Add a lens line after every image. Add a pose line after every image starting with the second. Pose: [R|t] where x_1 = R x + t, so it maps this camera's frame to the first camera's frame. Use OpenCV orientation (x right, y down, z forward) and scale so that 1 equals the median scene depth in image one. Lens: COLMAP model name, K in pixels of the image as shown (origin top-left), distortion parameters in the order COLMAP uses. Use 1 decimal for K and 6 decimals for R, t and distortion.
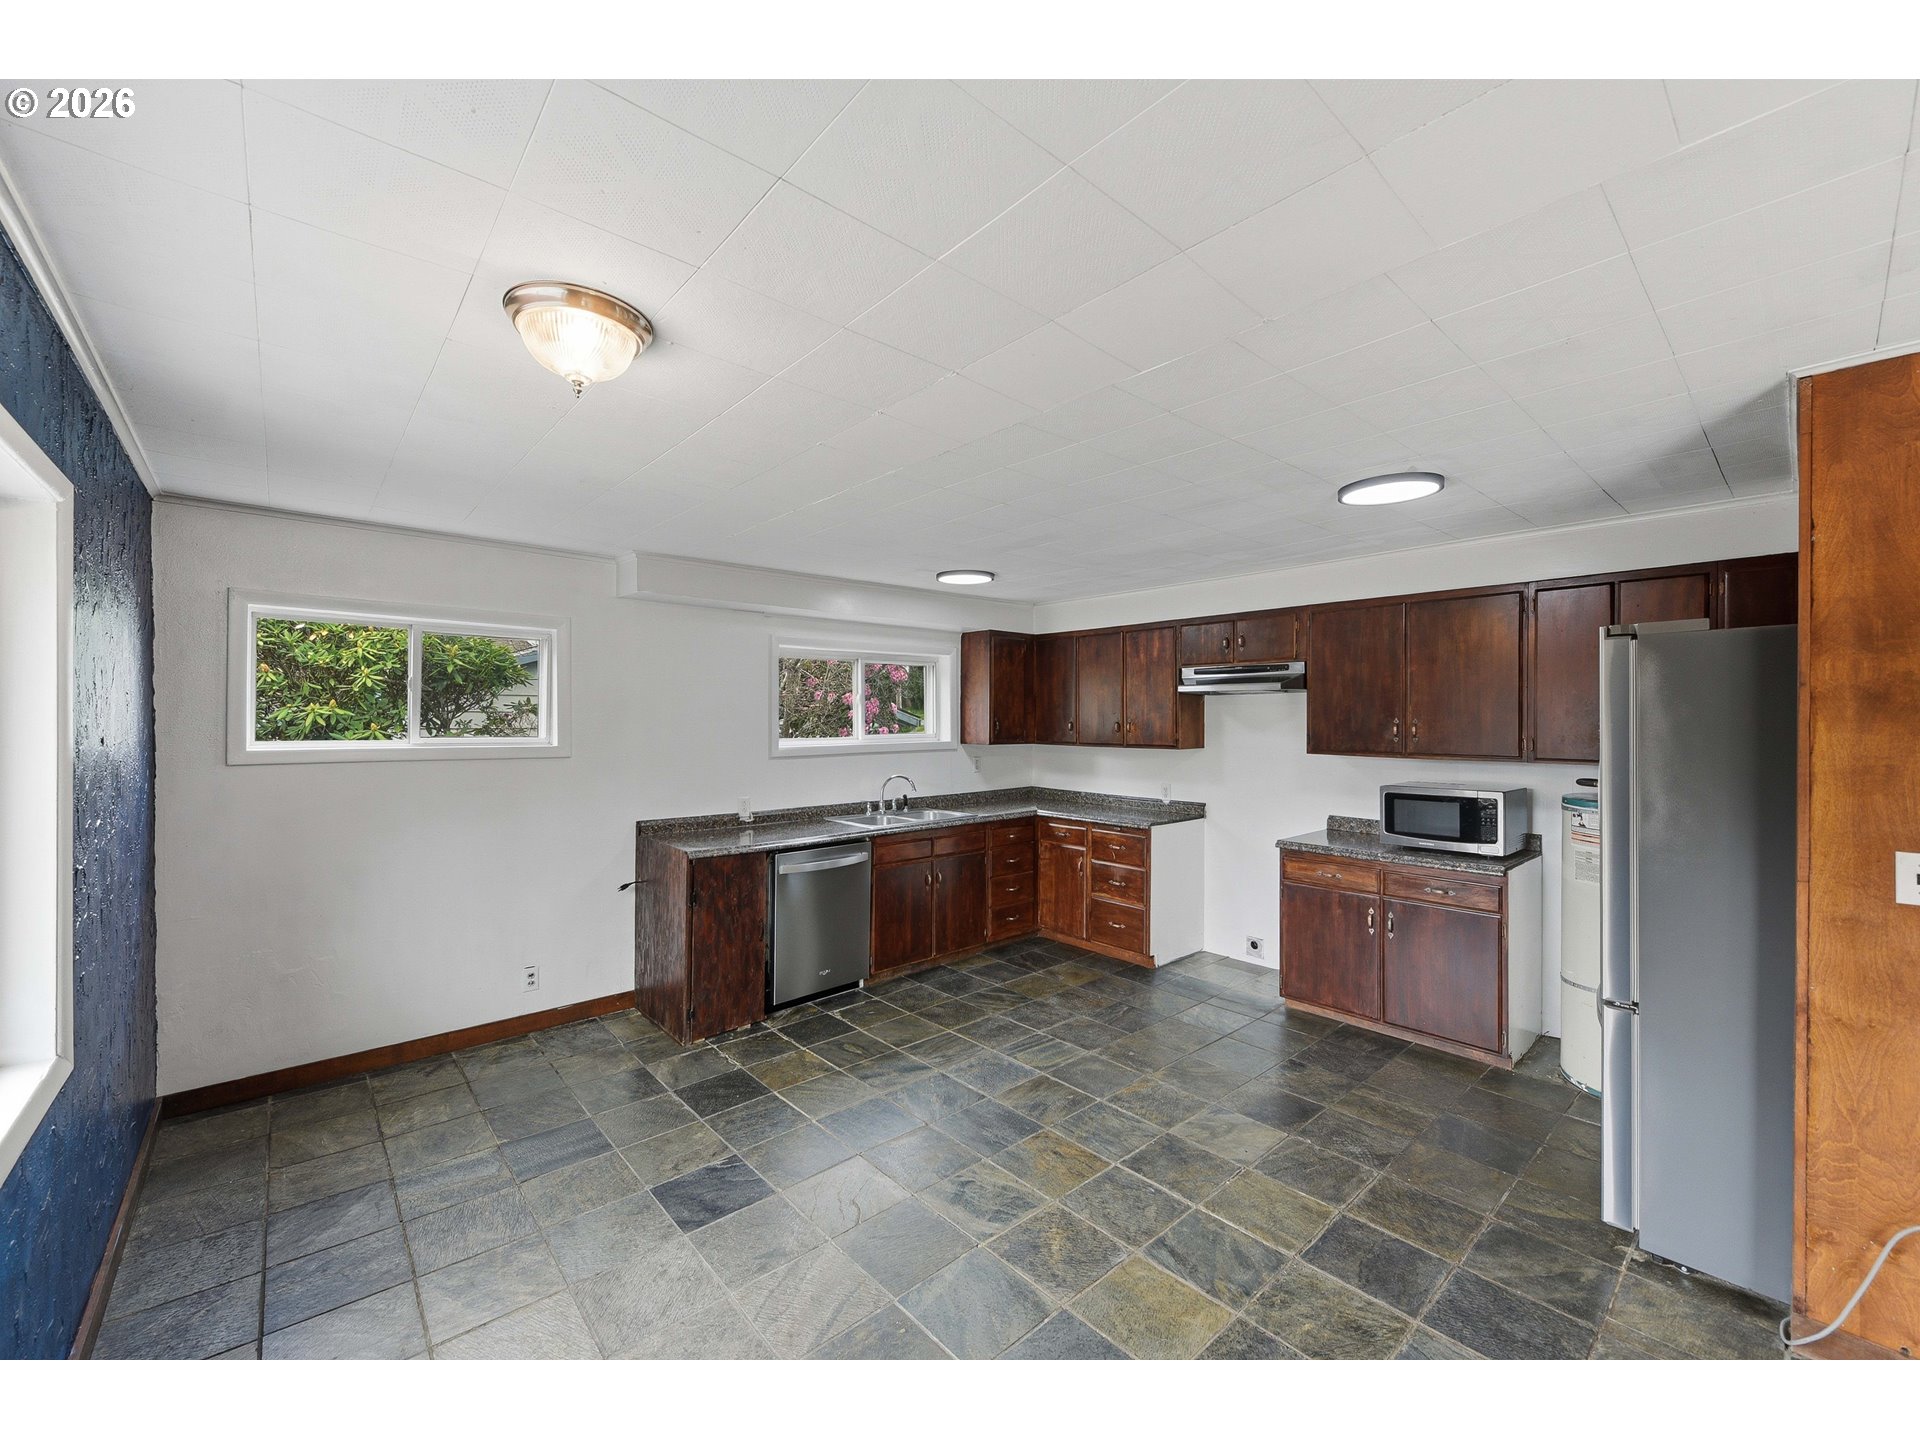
lens RADIAL K [[767.5, 0, 968.0], [0, 767.5, 719.7], [0, 0, 1]] dist [-0.001524, -0.002338]
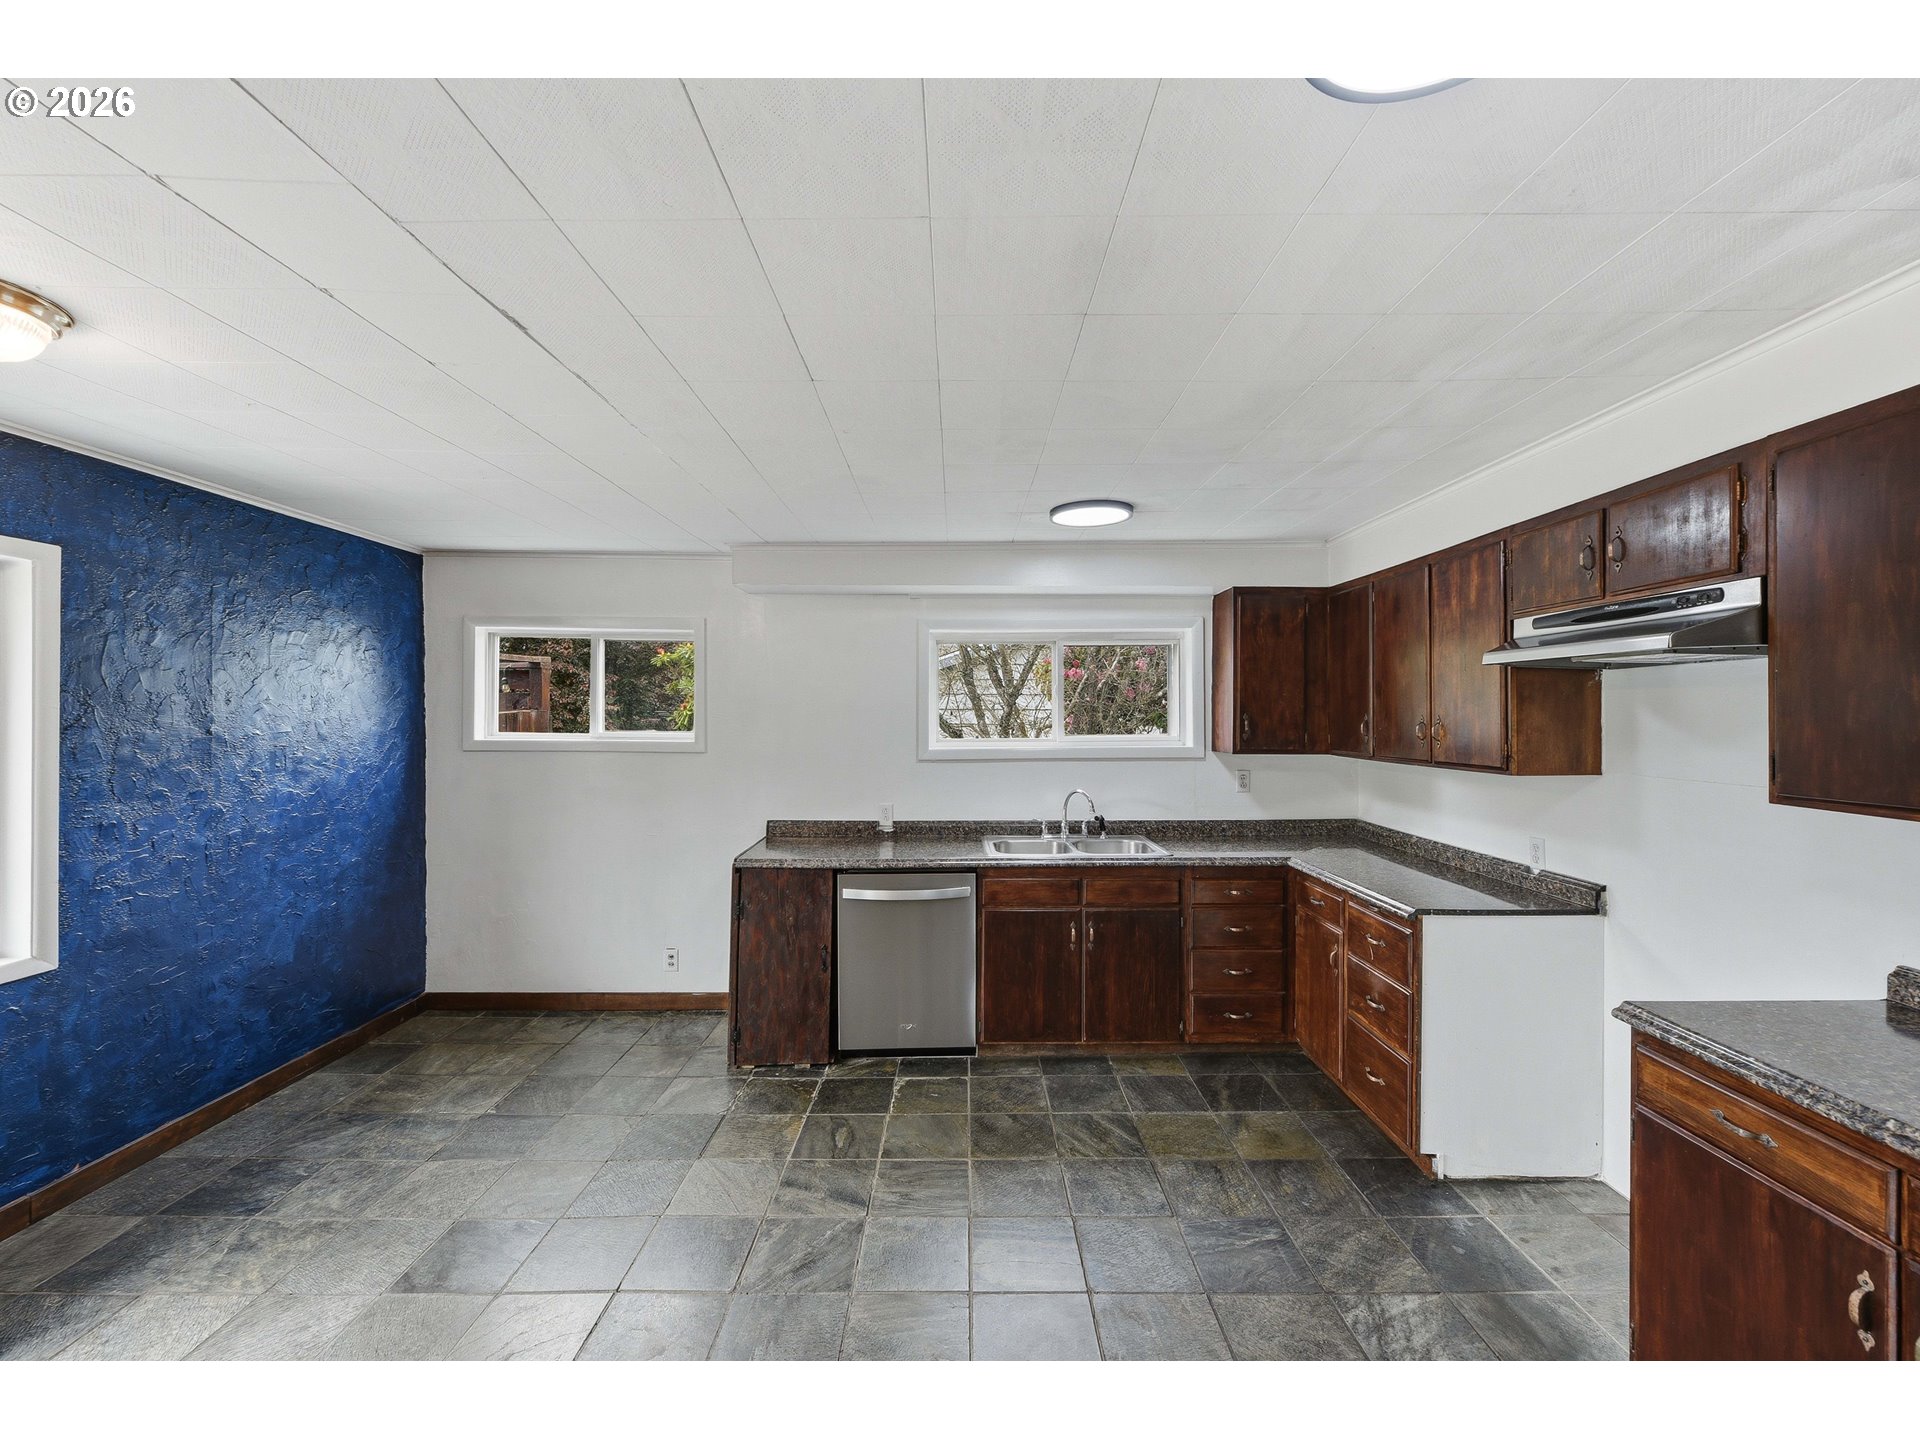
lens RADIAL K [[767.5, 0, 959.2], [0, 767.5, 710.5], [0, 0, 1]] dist [-0.001524, -0.002338]
pose [[0.748151, -0.003393, -0.663520, 0.350408], [-0.001439, 0.999976, -0.006736, -0.001395], [0.663527, 0.005995, 0.748128, 0.373328]]
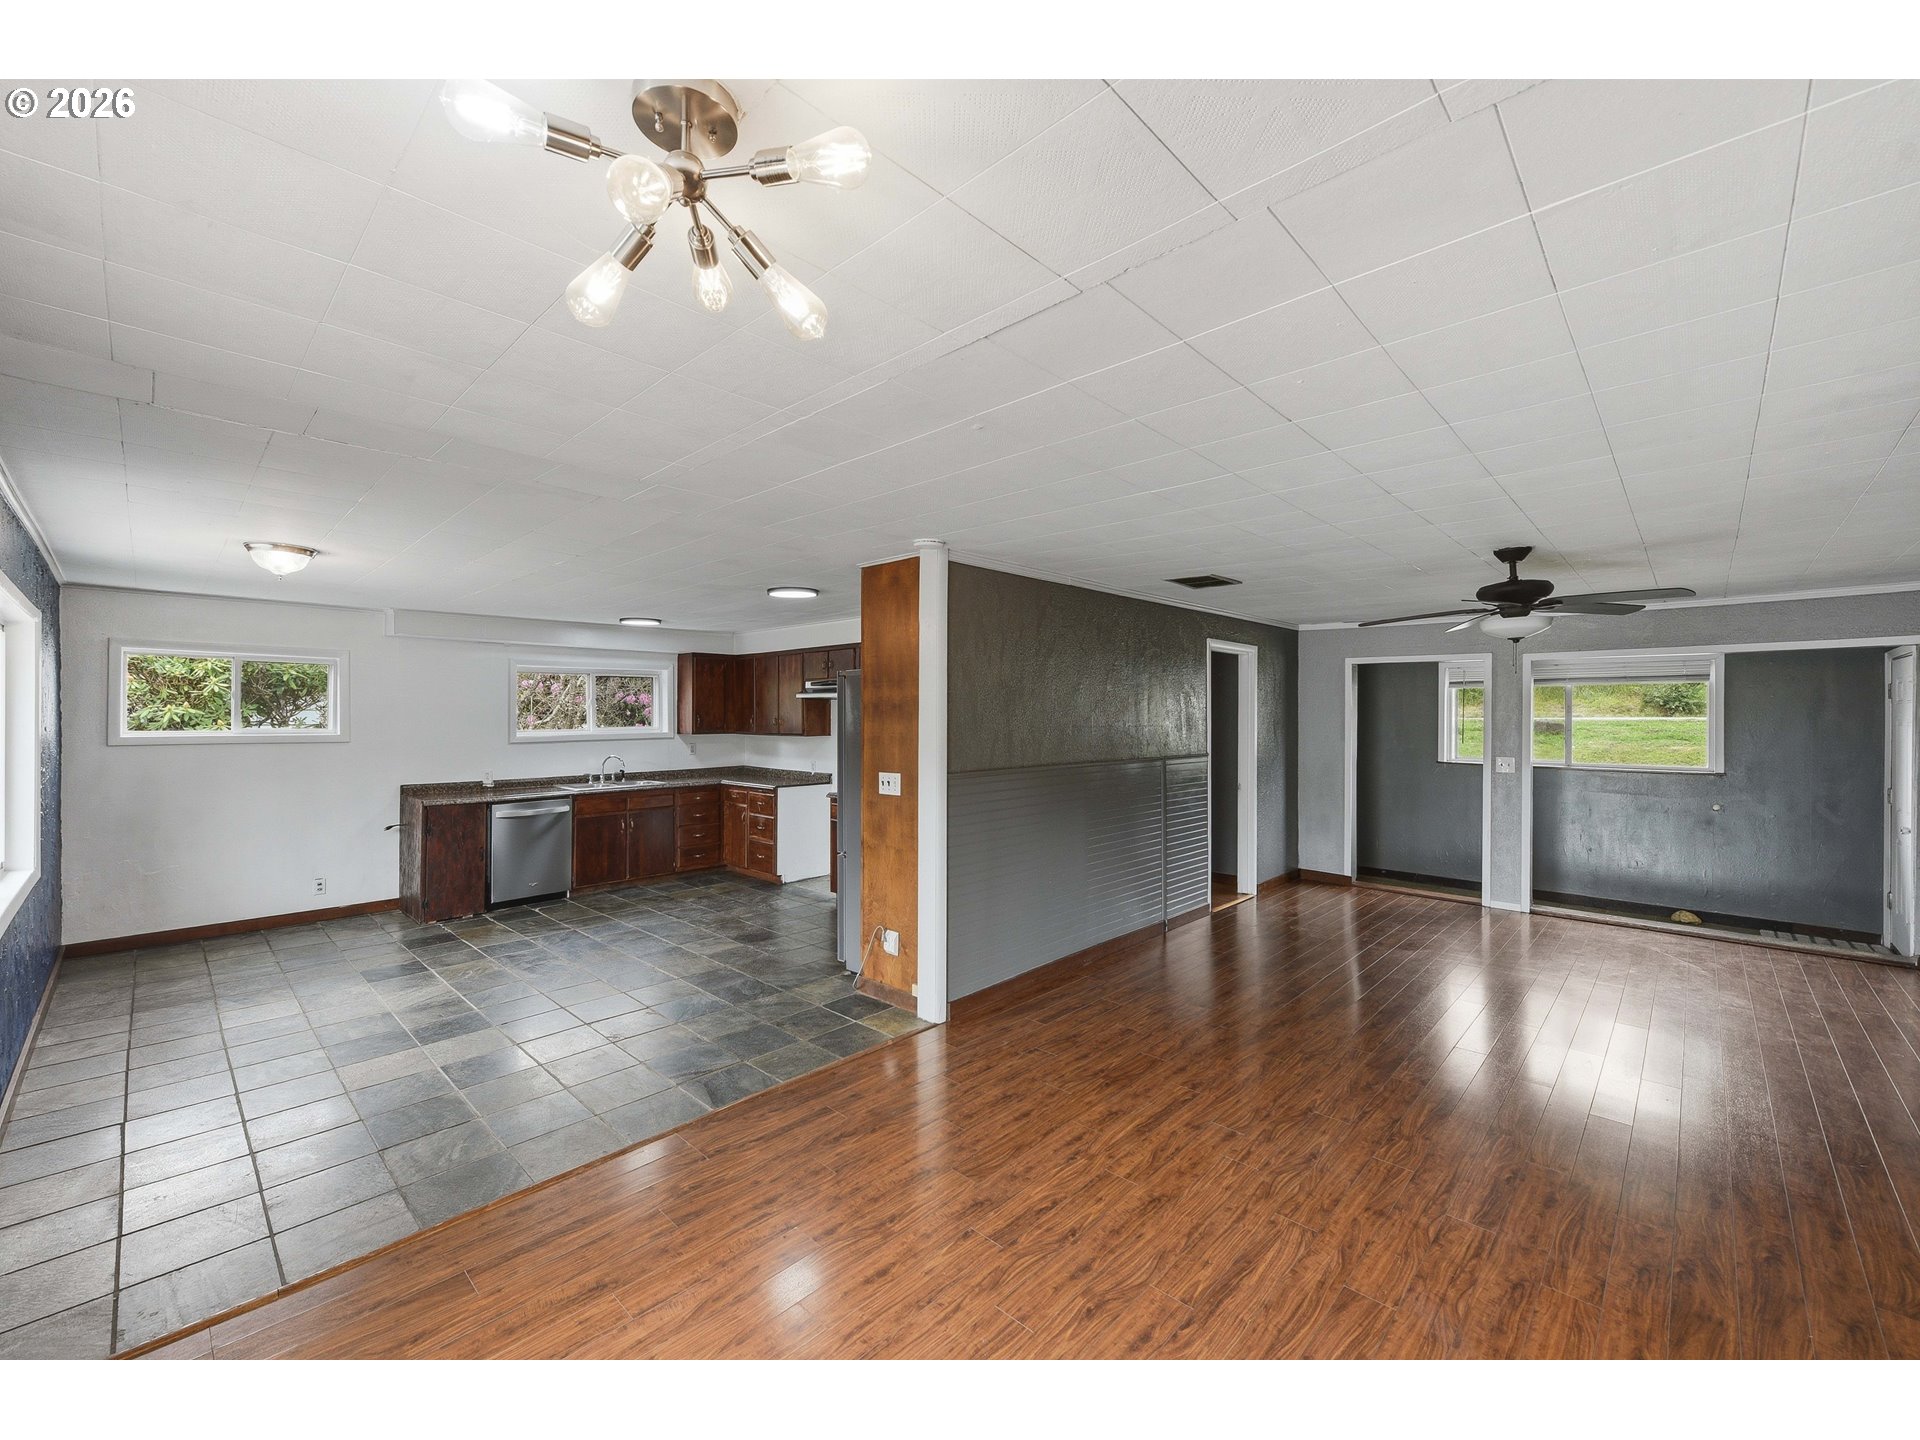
lens RADIAL K [[767.5, 0, 962.4], [0, 767.5, 710.6], [0, 0, 1]] dist [-0.001524, -0.002338]
pose [[0.996008, -0.000850, 0.089262, 0.459205], [0.001490, 0.999974, -0.007096, -0.000538], [-0.089254, 0.007200, 0.995983, -0.513598]]
